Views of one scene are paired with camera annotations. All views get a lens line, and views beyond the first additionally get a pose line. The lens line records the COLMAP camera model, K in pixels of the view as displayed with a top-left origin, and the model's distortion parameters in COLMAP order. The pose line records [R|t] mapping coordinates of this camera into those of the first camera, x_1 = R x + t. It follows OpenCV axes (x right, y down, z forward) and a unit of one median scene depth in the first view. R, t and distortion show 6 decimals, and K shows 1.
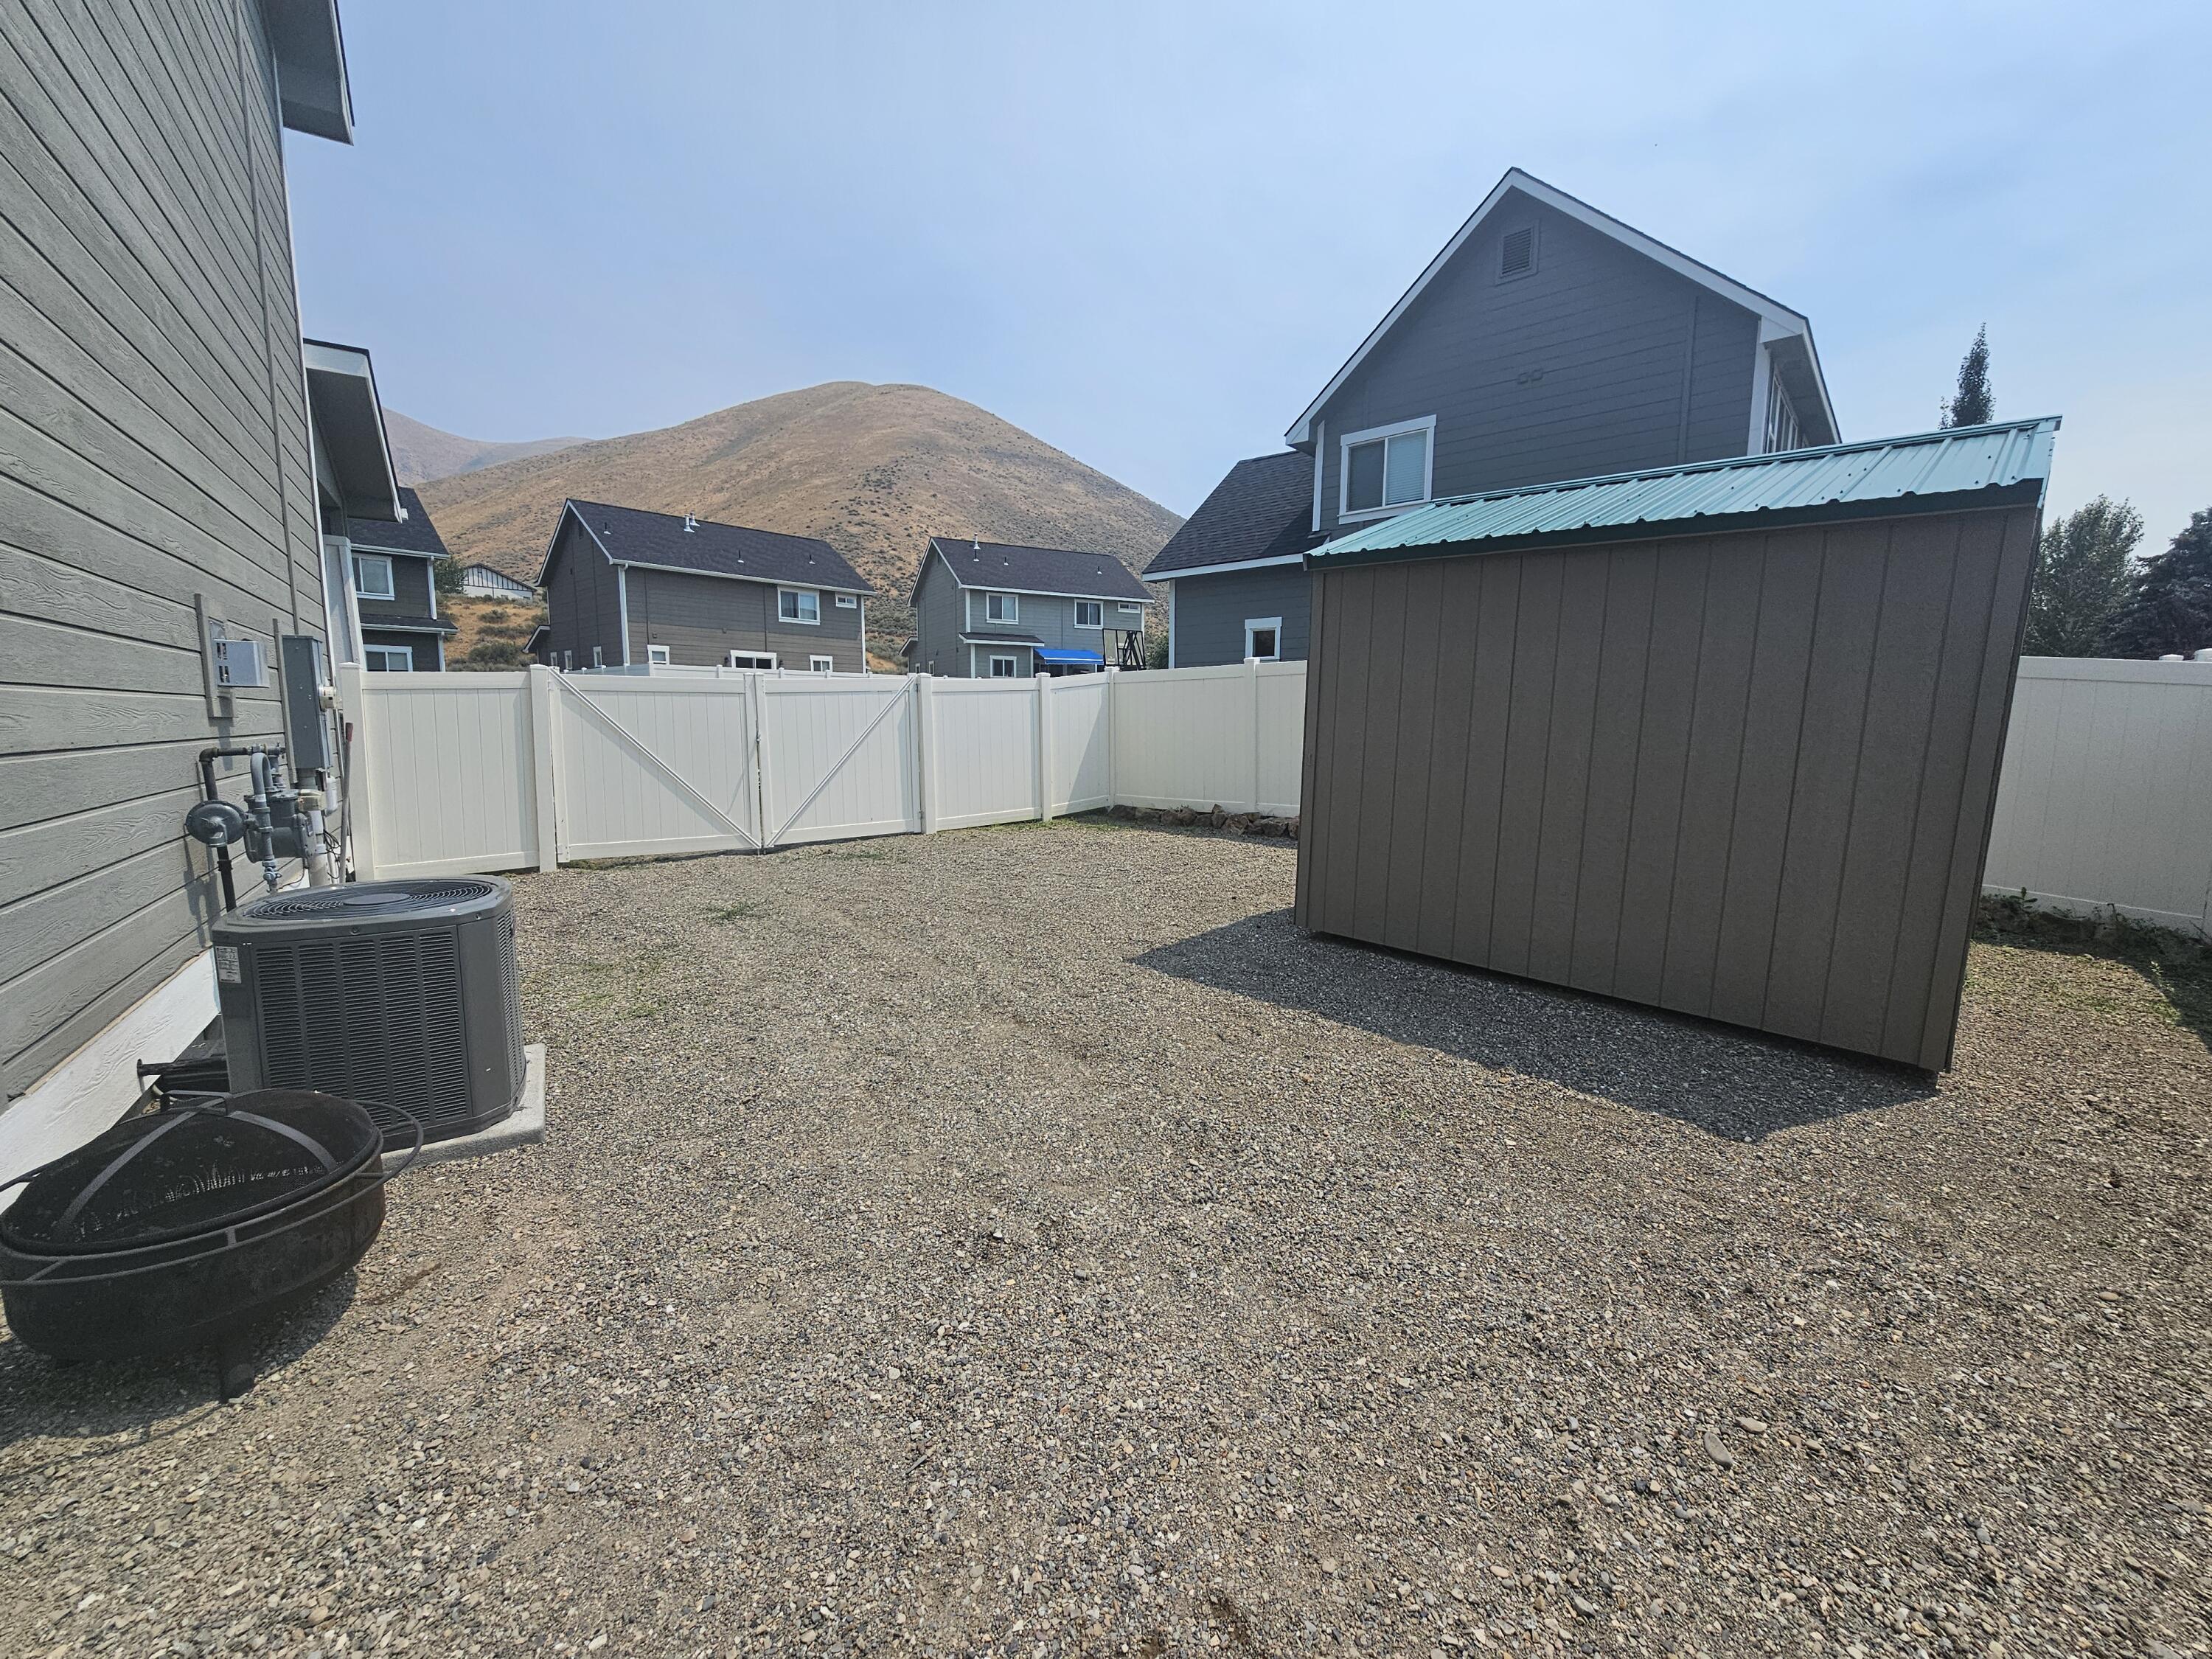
lens RADIAL K [[908.0, 0, 1112.2], [0, 908.0, 835.9], [0, 0, 1]] dist [-0.004501, 0.001125]
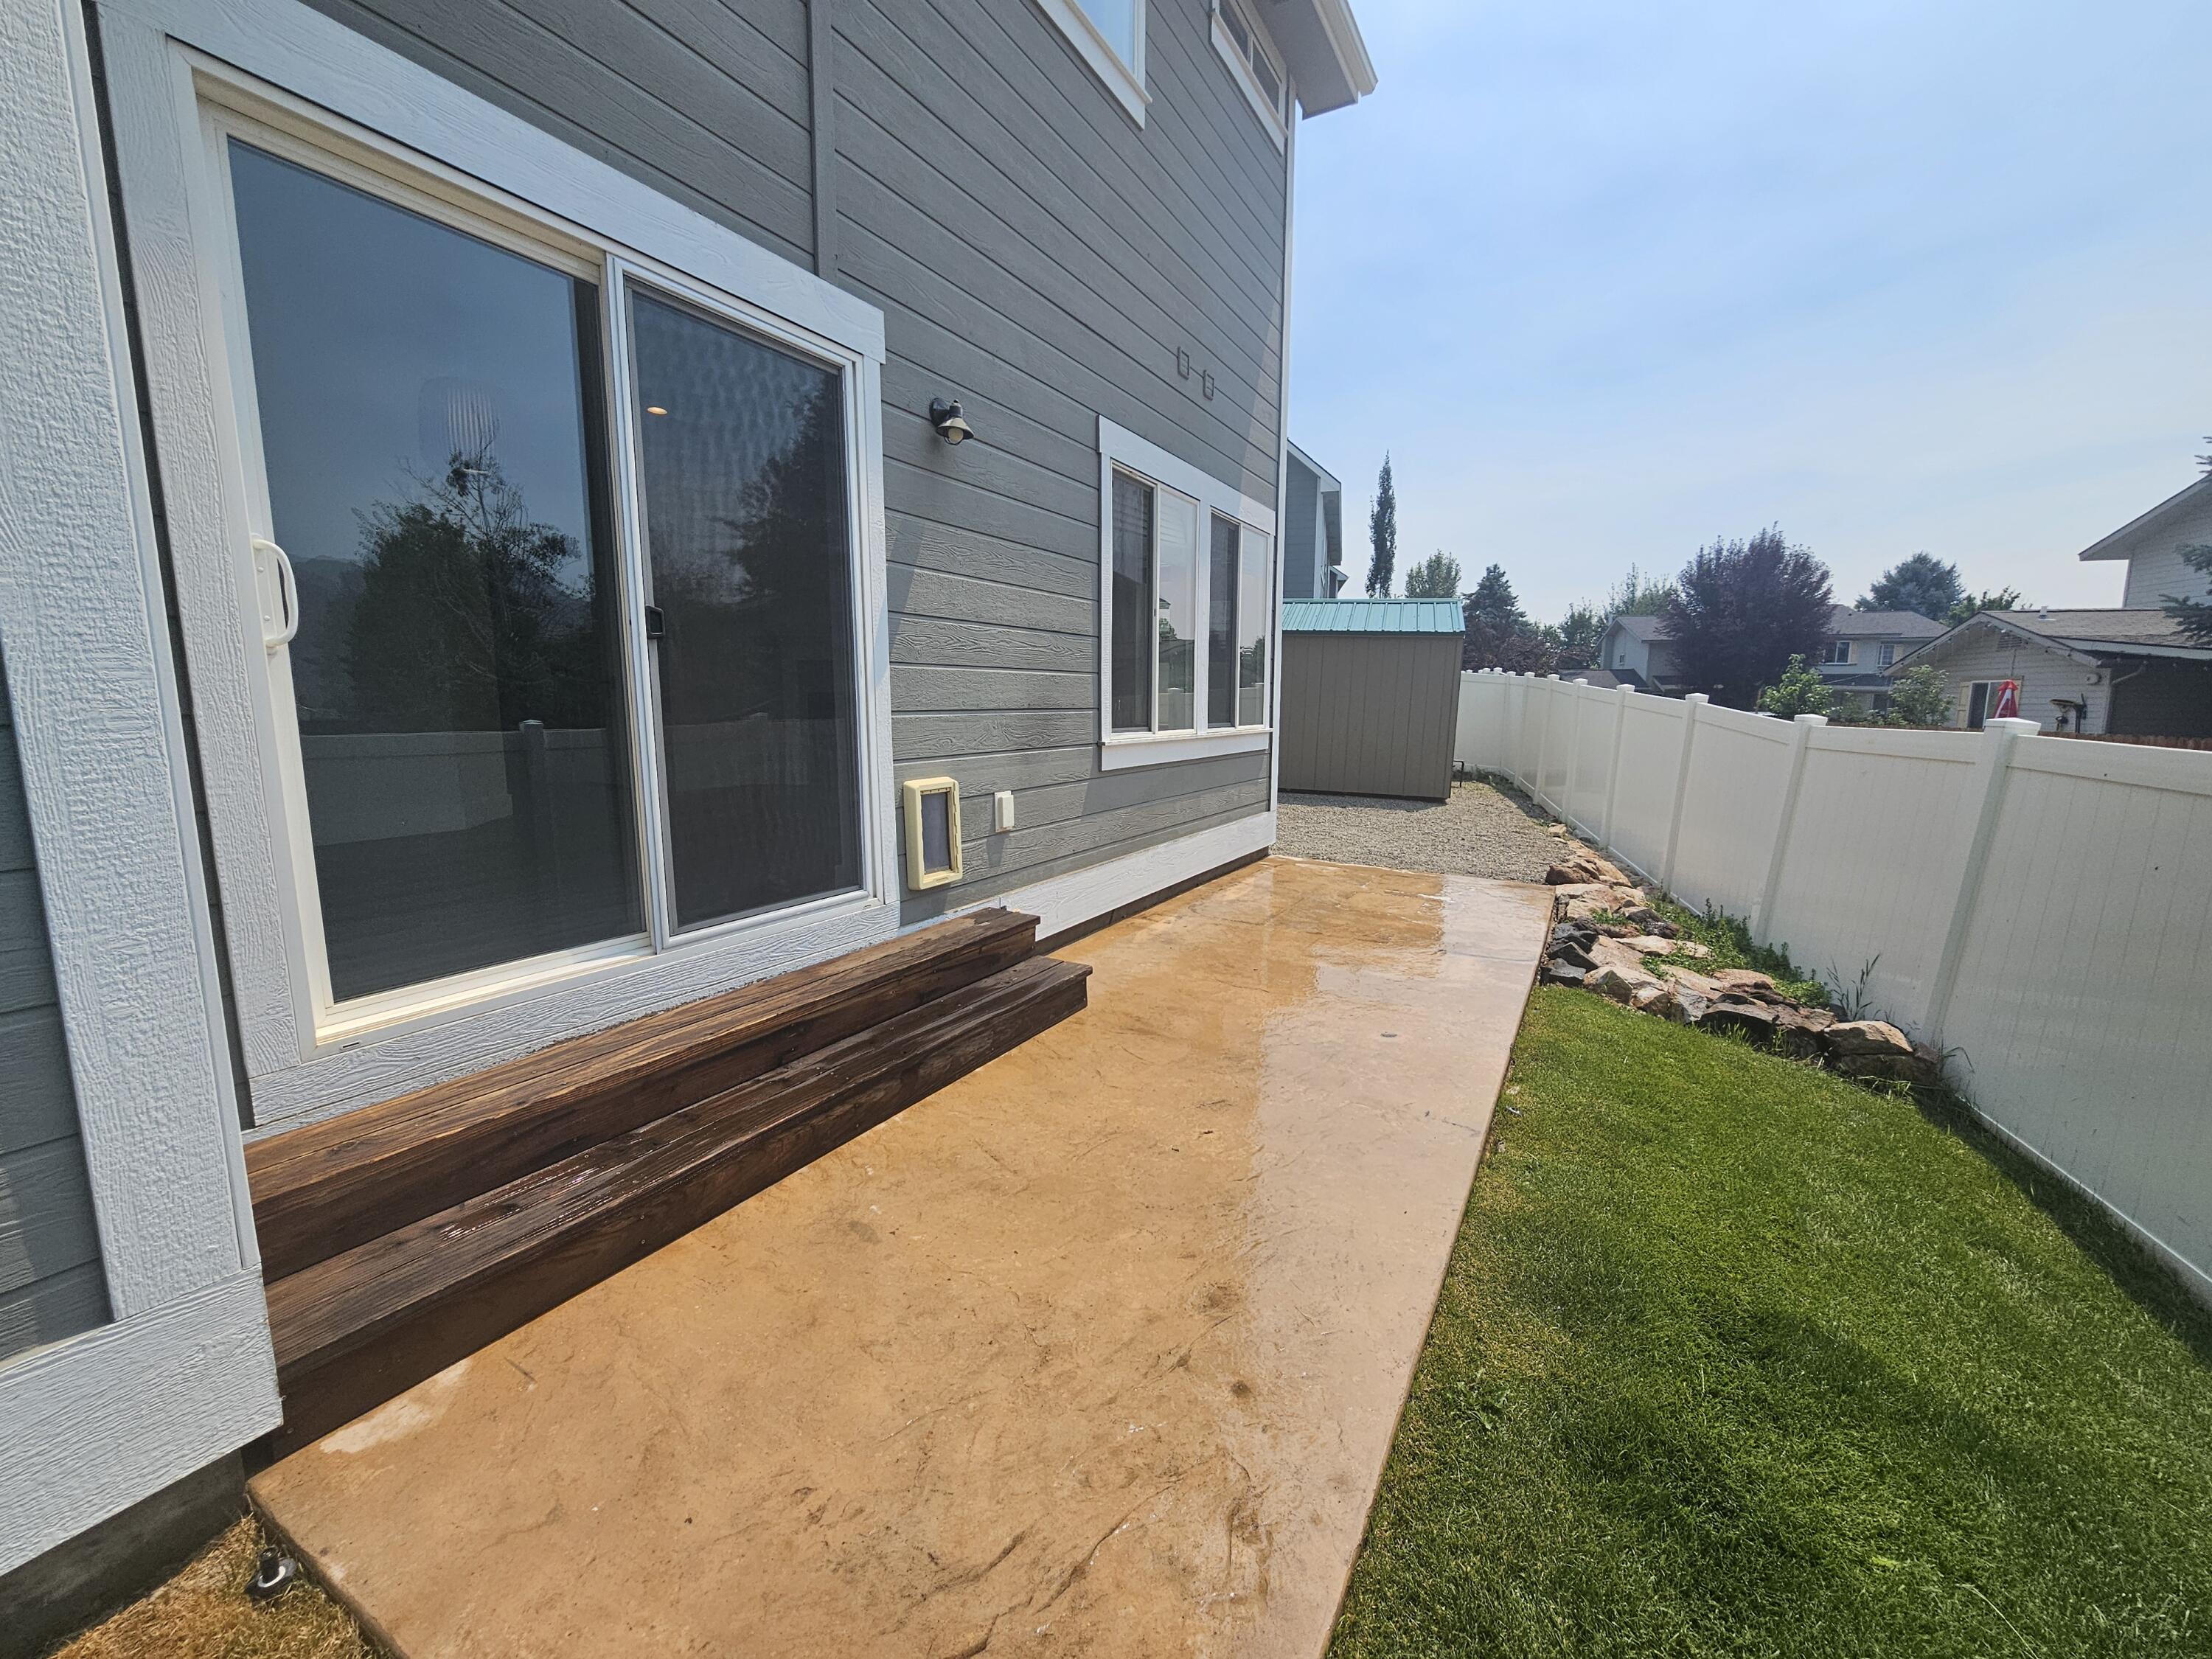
lens RADIAL K [[908.0, 0, 1092.6], [0, 908.0, 836.5], [0, 0, 1]] dist [-0.004501, 0.001125]
pose [[0.896238, -0.065899, 0.438651, -0.121996], [0.058091, 0.997823, 0.031214, 0.015132], [-0.439753, -0.002494, 0.898115, -0.099753]]
